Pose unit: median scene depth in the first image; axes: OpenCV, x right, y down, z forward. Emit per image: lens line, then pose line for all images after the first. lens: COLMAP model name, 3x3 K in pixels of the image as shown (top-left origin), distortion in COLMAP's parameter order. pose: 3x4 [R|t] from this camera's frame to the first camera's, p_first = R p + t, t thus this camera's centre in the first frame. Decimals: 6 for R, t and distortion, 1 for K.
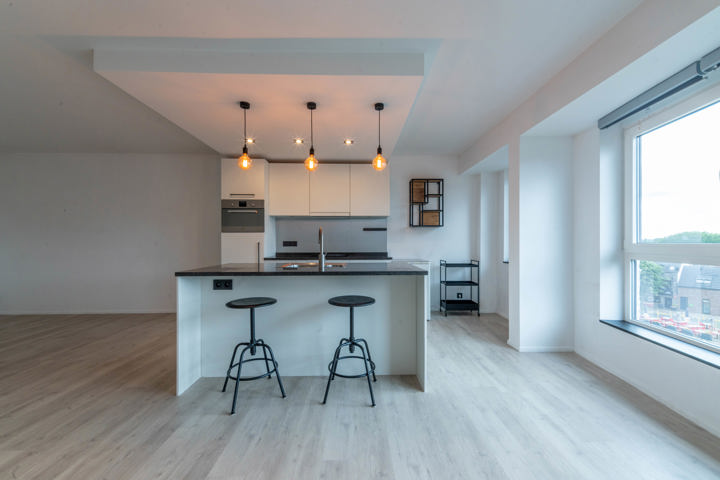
lens RADIAL K [[283.3, 0, 357.6], [0, 283.3, 239.5], [0, 0, 1]] dist [0.008685, -0.000456]
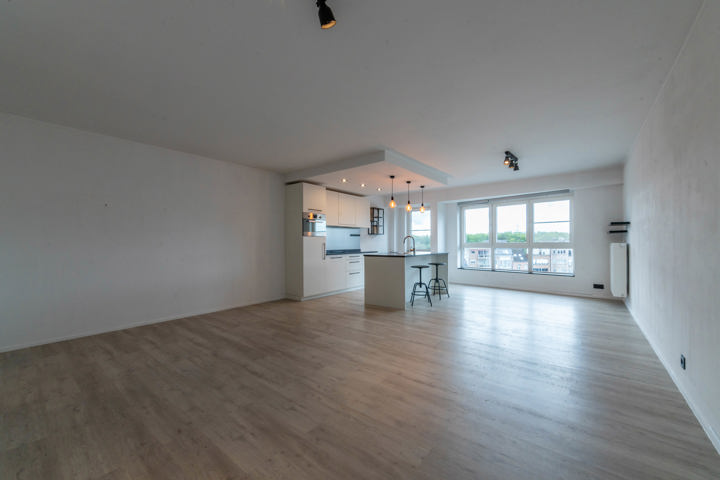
lens RADIAL K [[283.3, 0, 365.8], [0, 283.3, 242.9], [0, 0, 1]] dist [0.008685, -0.000456]
pose [[0.632983, -0.005541, 0.774146, -1.951646], [0.004095, 0.999984, 0.003809, 0.002746], [-0.774155, 0.000759, 0.632995, -0.149786]]
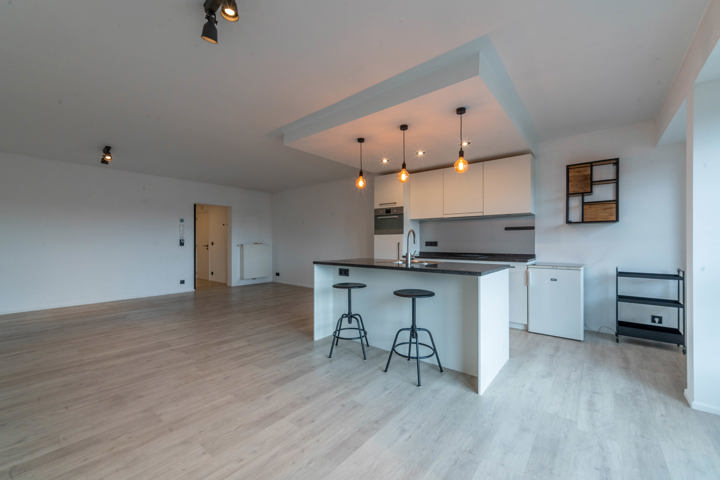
lens RADIAL K [[283.3, 0, 360.7], [0, 283.3, 237.3], [0, 0, 1]] dist [0.008685, -0.000456]
pose [[0.757577, -0.010020, -0.652669, 0.445821], [0.003291, 0.999928, -0.011530, 0.001711], [0.652738, 0.006587, 0.757555, -0.012944]]
